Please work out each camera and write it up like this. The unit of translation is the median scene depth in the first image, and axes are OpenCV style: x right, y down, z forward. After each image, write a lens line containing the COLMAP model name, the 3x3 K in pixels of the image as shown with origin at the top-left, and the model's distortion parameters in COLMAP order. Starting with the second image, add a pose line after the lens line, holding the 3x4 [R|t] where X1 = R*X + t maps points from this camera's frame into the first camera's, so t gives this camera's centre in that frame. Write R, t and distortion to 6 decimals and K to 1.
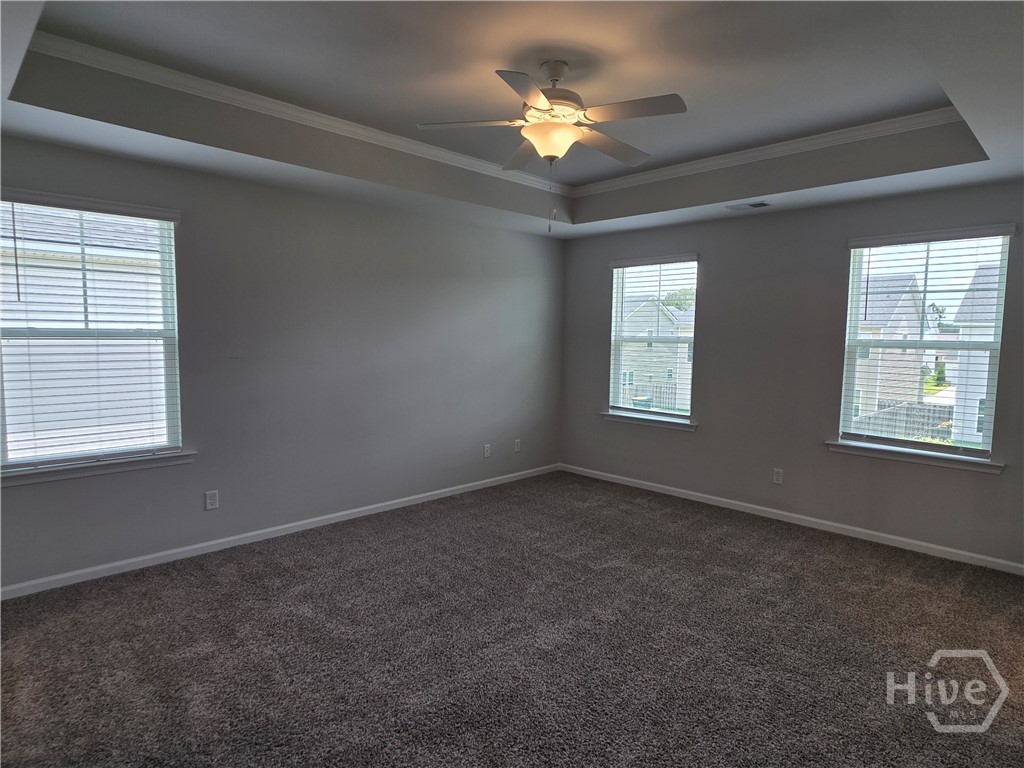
lens RADIAL K [[588.9, 0, 512.0], [0, 588.9, 384.0], [0, 0, 1]] dist [0.001649, 0.000179]
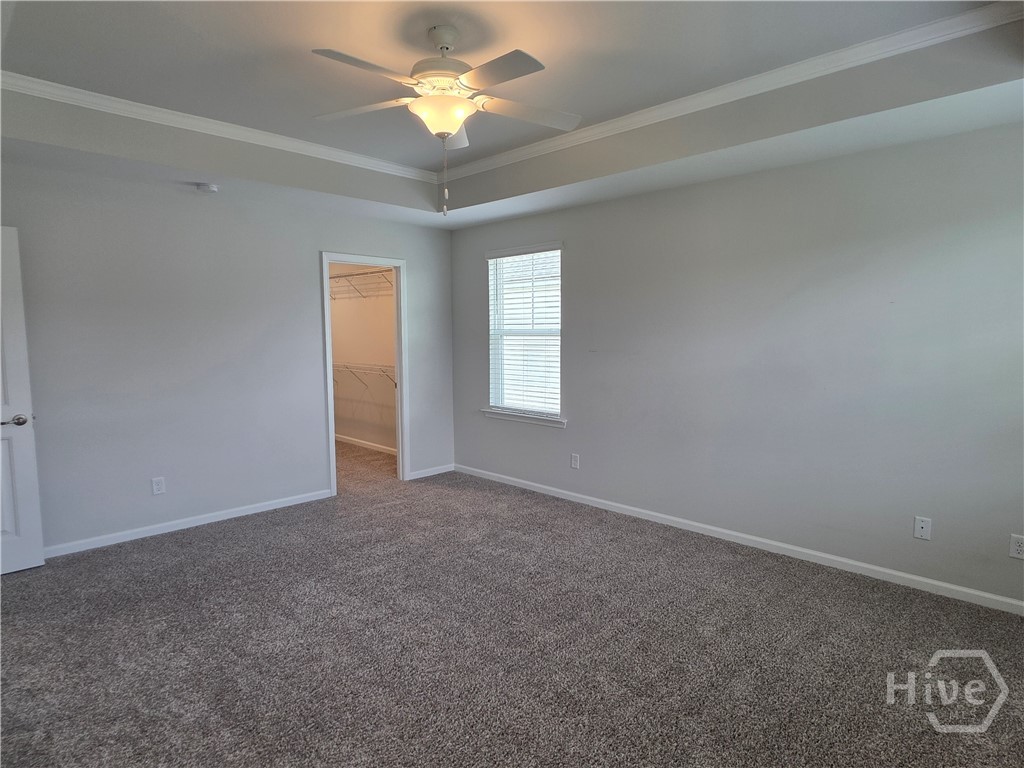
lens RADIAL K [[588.9, 0, 512.0], [0, 588.9, 384.0], [0, 0, 1]] dist [0.001649, 0.000179]
pose [[-0.001108, 0.064356, -0.997926, 0.851621], [-0.084007, 0.994393, 0.064221, -0.044791], [0.996465, 0.083904, 0.004304, 0.954314]]
